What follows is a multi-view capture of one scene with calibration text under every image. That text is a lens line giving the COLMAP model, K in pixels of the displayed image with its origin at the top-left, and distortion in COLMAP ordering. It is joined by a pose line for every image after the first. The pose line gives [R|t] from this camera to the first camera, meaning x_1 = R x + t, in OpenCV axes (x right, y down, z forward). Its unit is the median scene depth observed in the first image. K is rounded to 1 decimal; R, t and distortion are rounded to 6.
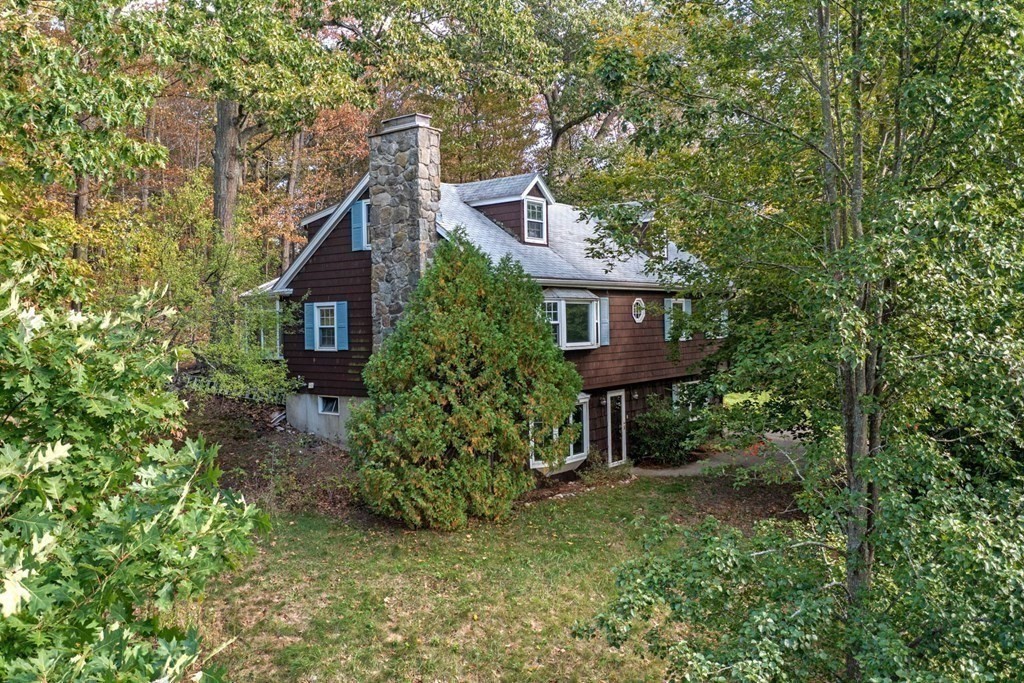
lens RADIAL K [[830.7, 0, 513.1], [0, 830.7, 342.5], [0, 0, 1]] dist [-0.004923, 0.001264]
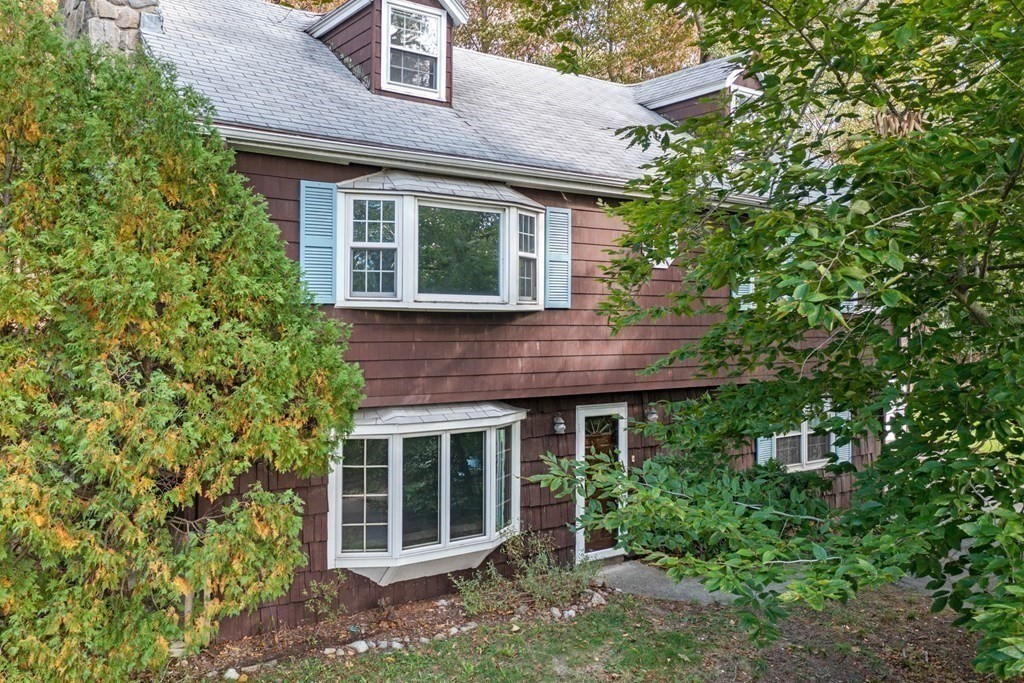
lens RADIAL K [[830.7, 0, 510.5], [0, 830.7, 333.9], [0, 0, 1]] dist [-0.004923, 0.001264]
pose [[0.962459, 0.023451, -0.270412, 0.220828], [-0.026078, 0.999641, -0.006126, 0.022377], [0.270172, 0.012947, 0.962725, 0.554259]]
